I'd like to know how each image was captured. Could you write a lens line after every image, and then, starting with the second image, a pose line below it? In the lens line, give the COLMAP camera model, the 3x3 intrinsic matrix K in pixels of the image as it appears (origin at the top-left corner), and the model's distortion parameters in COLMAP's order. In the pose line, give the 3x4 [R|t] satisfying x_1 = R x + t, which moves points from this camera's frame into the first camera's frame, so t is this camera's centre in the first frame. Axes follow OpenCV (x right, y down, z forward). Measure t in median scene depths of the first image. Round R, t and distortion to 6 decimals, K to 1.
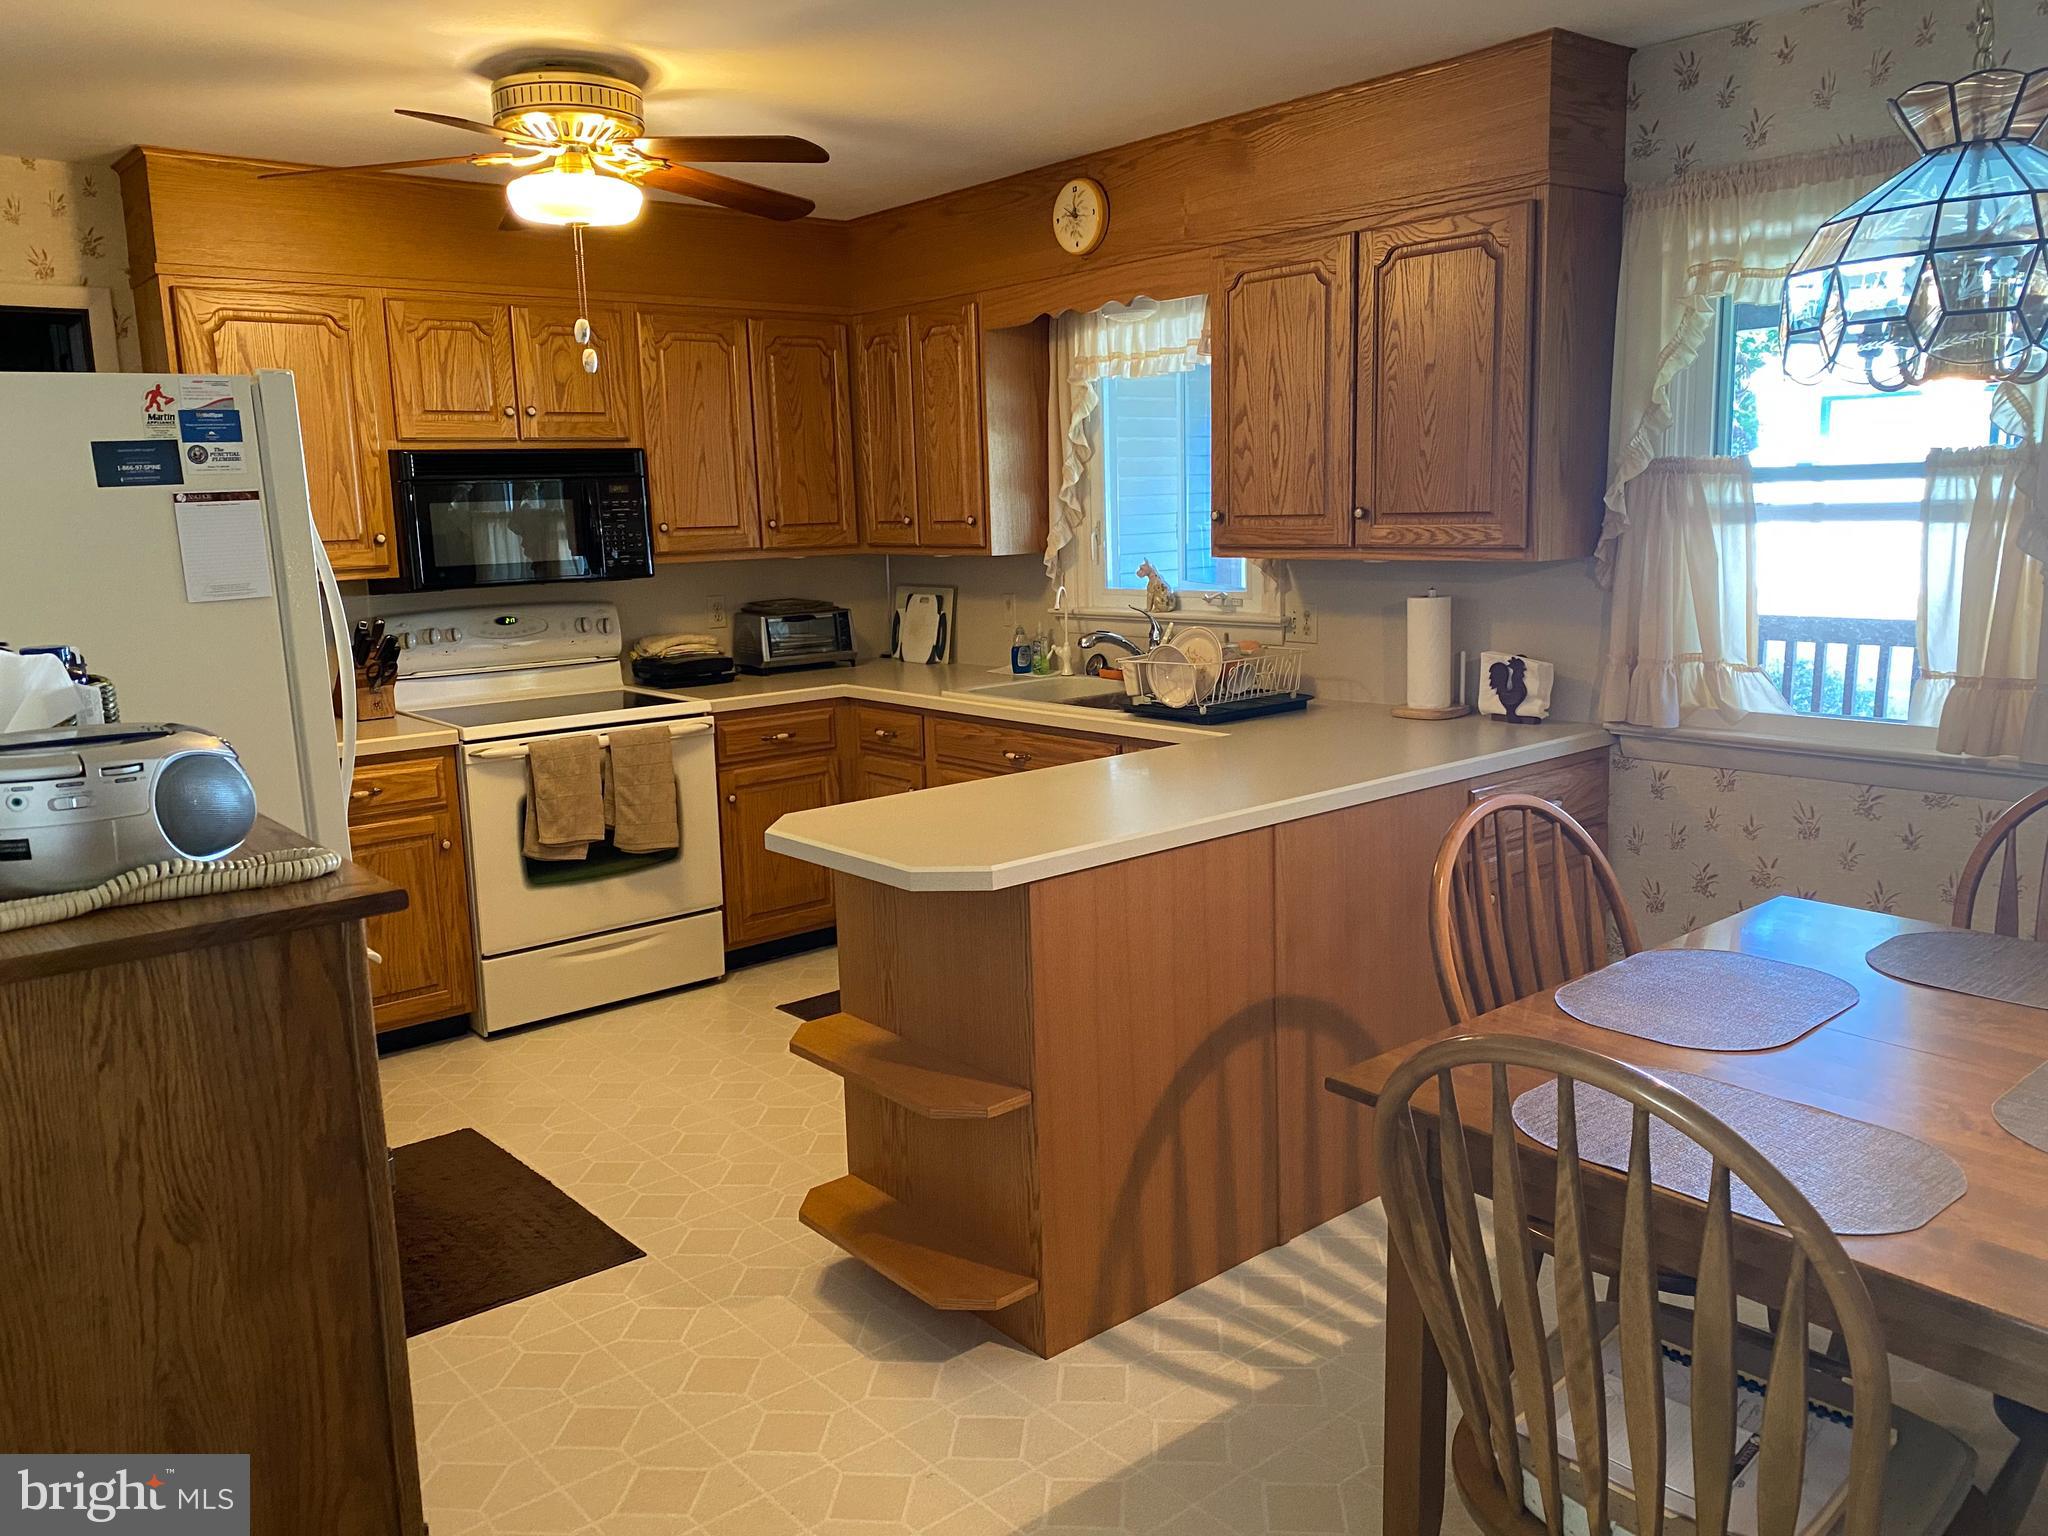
lens RADIAL K [[1556.9, 0, 1021.8], [0, 1556.9, 769.0], [0, 0, 1]] dist [-0.010926, 0.001648]
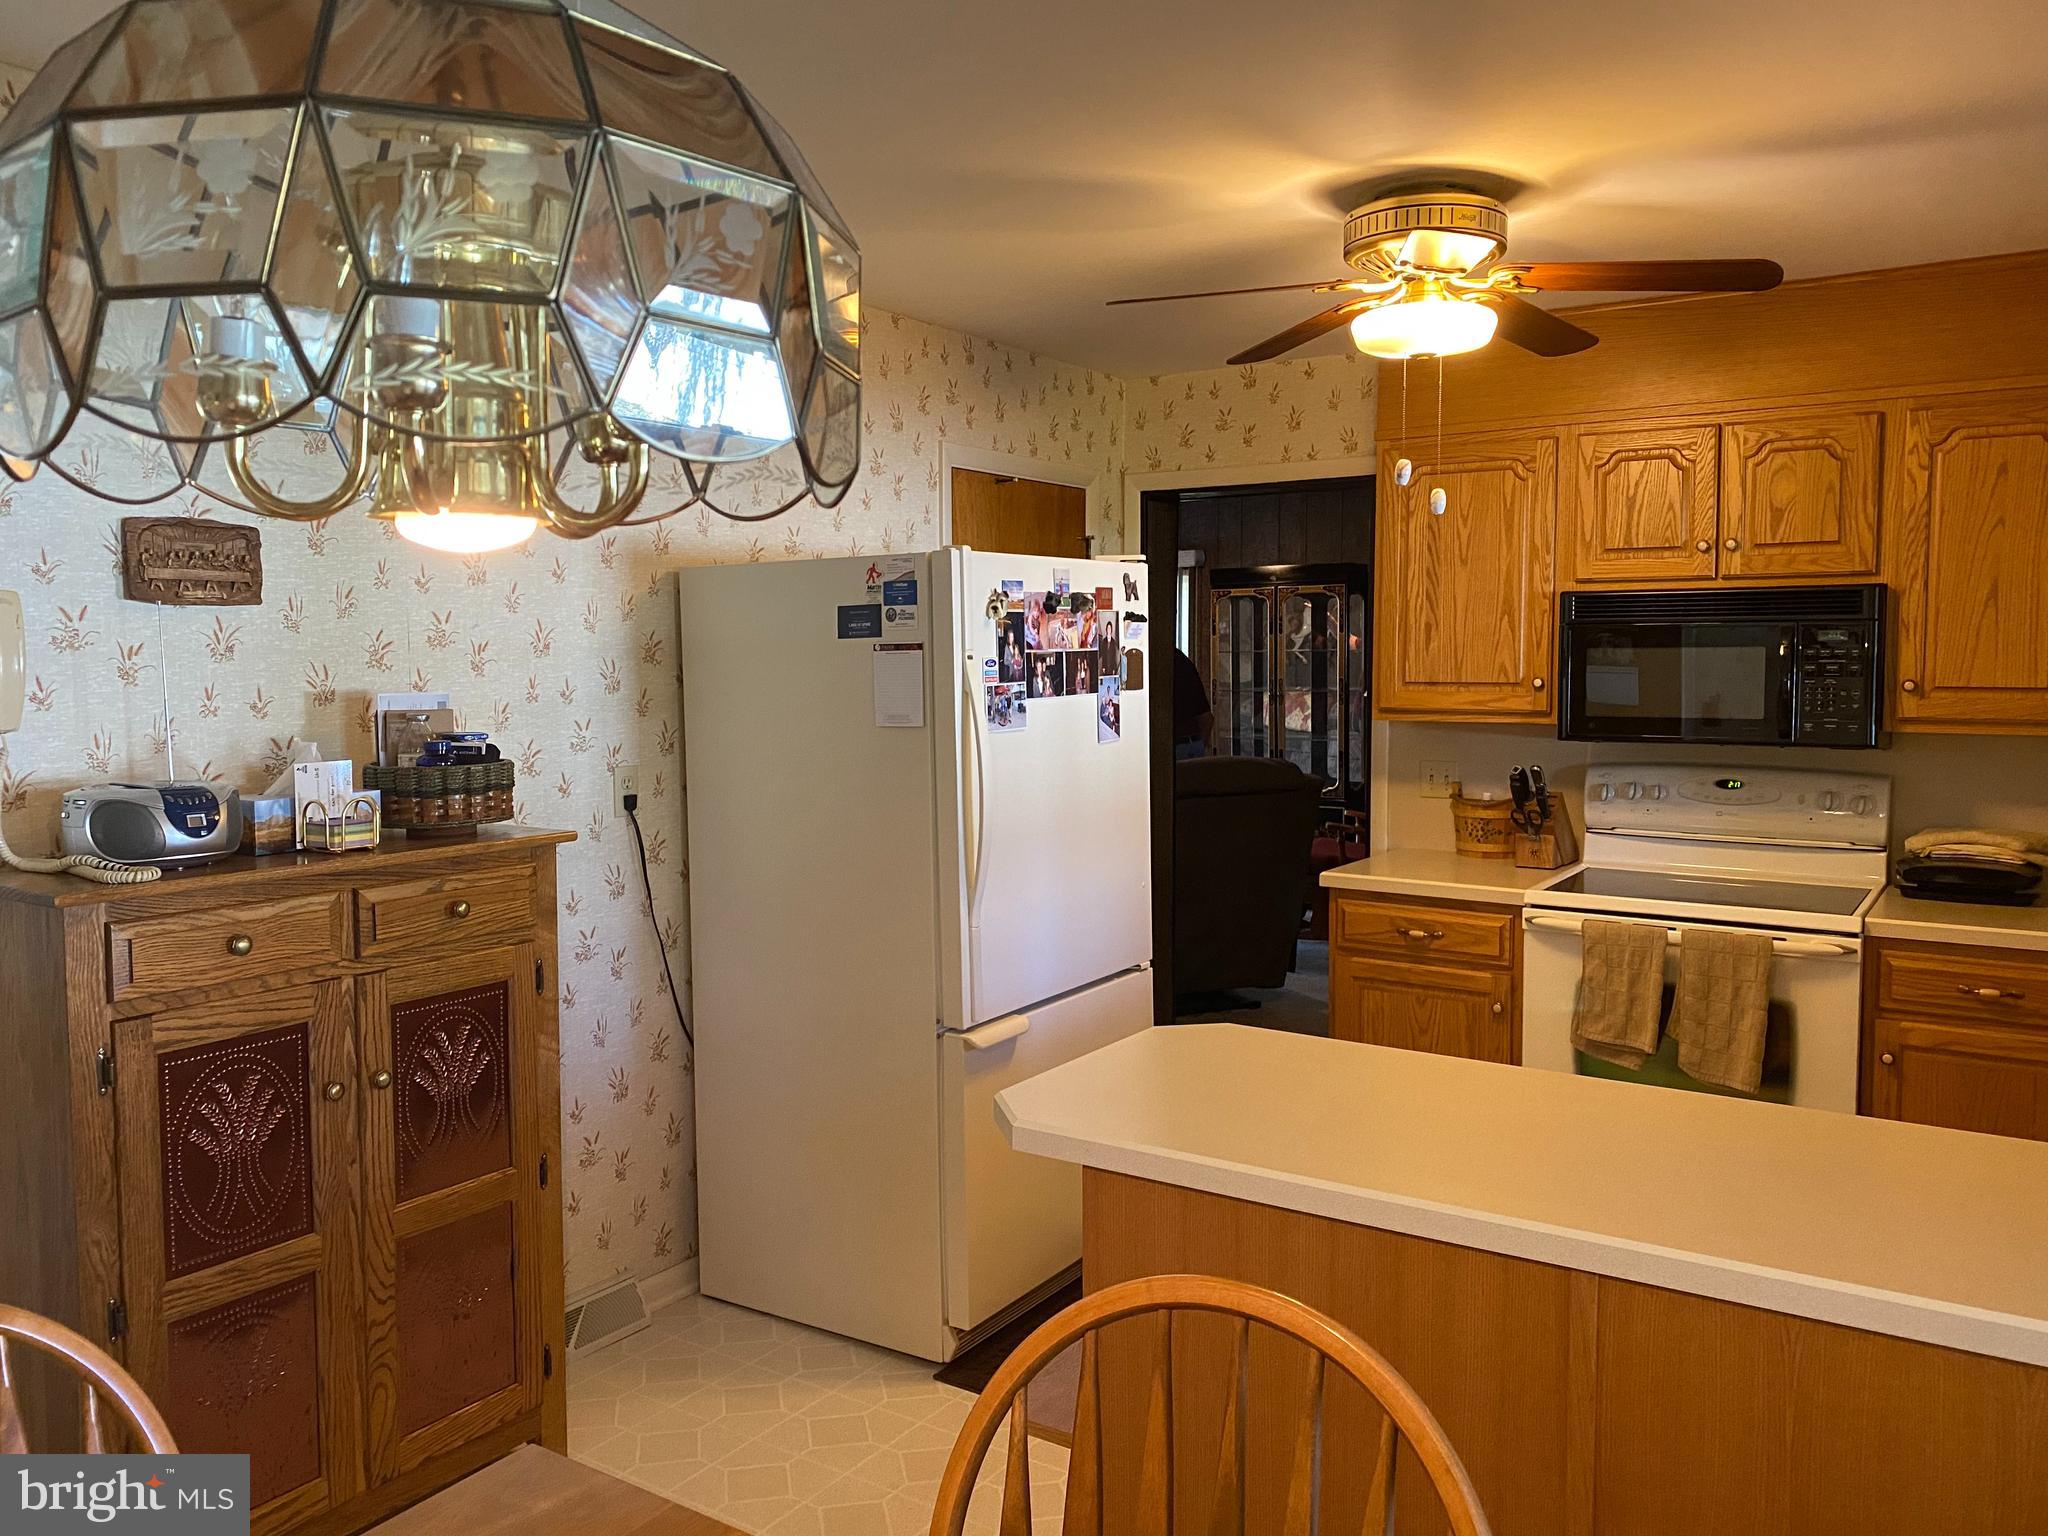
lens RADIAL K [[1556.9, 0, 1022.0], [0, 1556.9, 761.9], [0, 0, 1]] dist [-0.010926, 0.001648]
pose [[0.266843, 0.095880, -0.958959, 0.426840], [-0.169101, 0.984260, 0.051355, -0.094373], [0.948788, 0.148457, 0.278857, 0.429156]]
